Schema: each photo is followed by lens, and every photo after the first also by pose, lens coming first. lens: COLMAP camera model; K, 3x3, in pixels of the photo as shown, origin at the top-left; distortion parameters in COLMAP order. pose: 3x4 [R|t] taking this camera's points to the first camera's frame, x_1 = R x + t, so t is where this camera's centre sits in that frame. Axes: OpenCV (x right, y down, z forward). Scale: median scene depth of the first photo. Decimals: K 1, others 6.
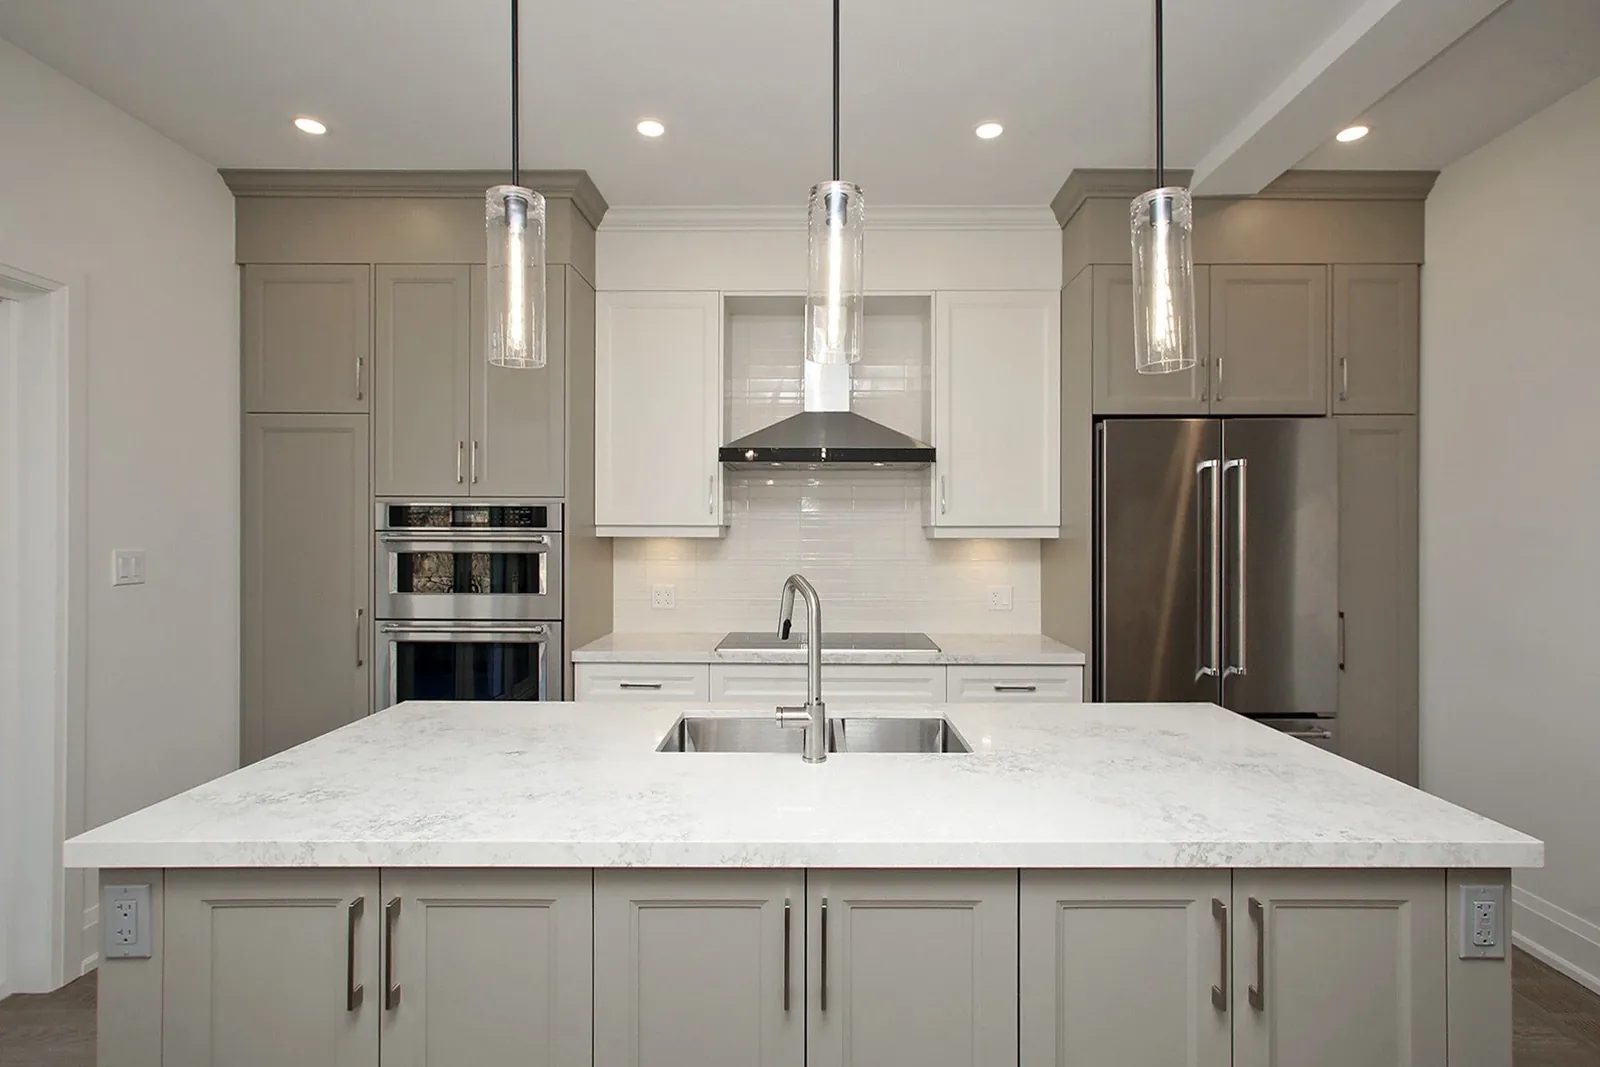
lens RADIAL K [[754.9, 0, 800.4], [0, 754.9, 532.3], [0, 0, 1]] dist [-0.000873, 0.000677]
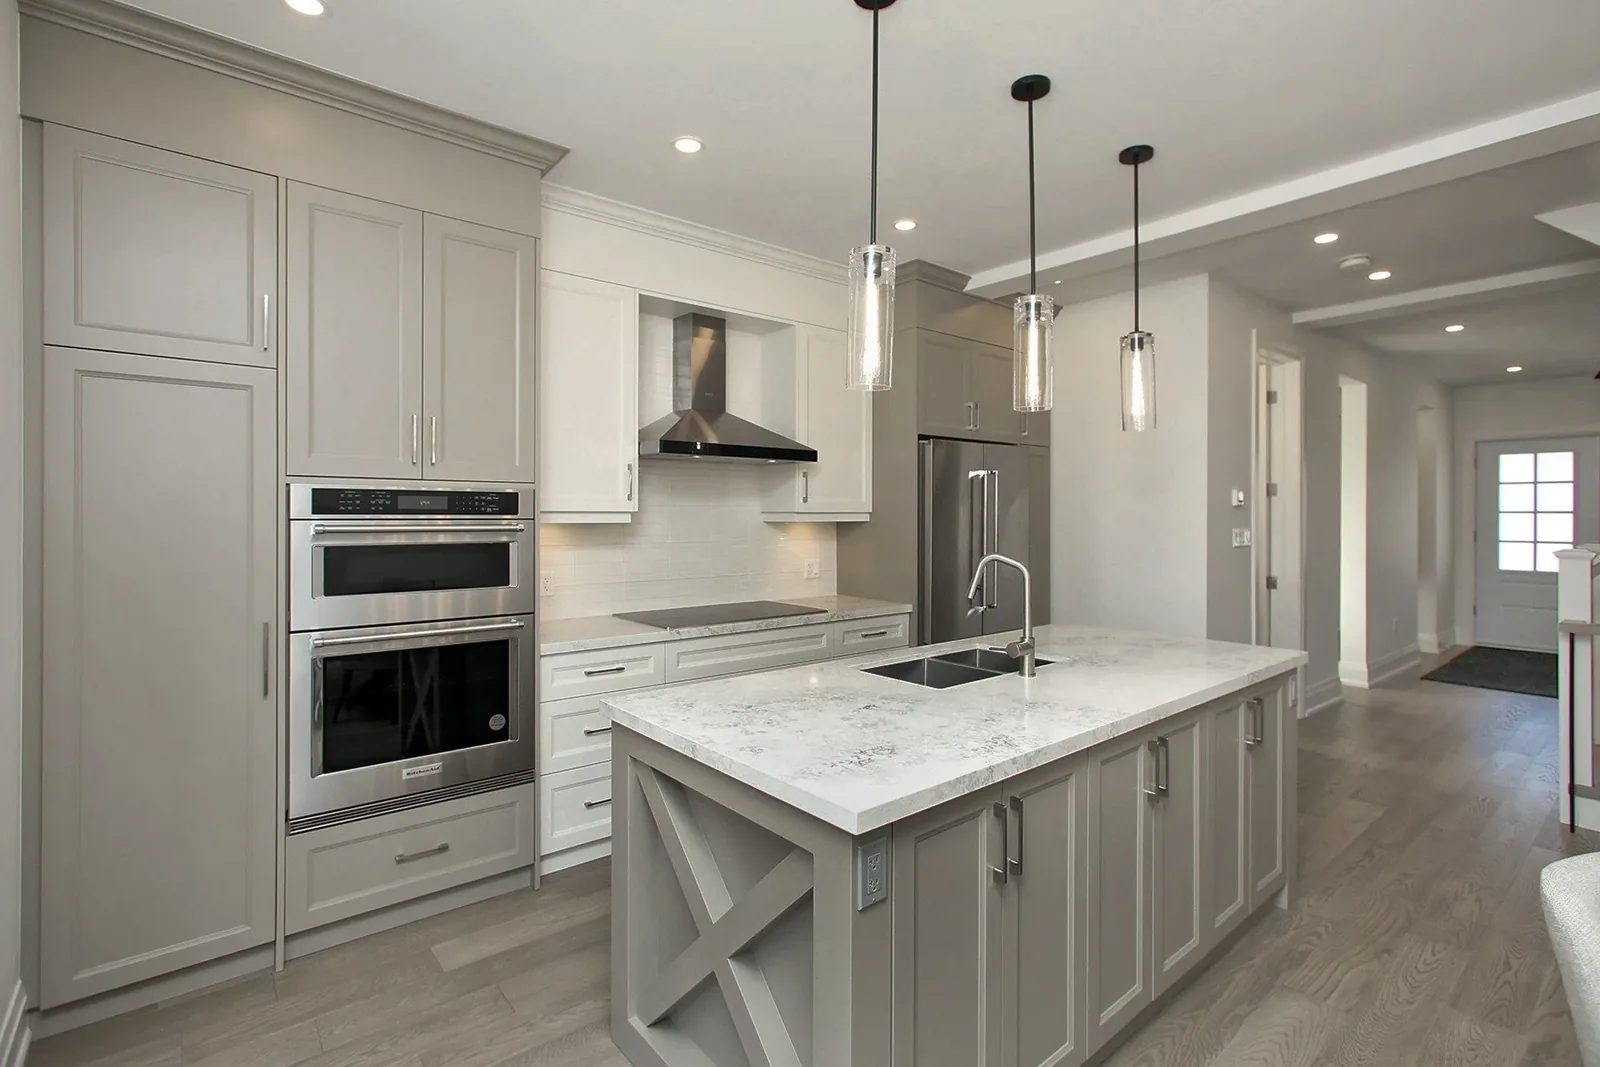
lens RADIAL K [[754.9, 0, 755.6], [0, 754.9, 521.1], [0, 0, 1]] dist [-0.000873, 0.000677]
pose [[0.777688, -0.007472, 0.628607, -0.688840], [-0.004979, 0.999825, 0.018044, -0.017108], [-0.628631, -0.017163, 0.777514, 0.087847]]
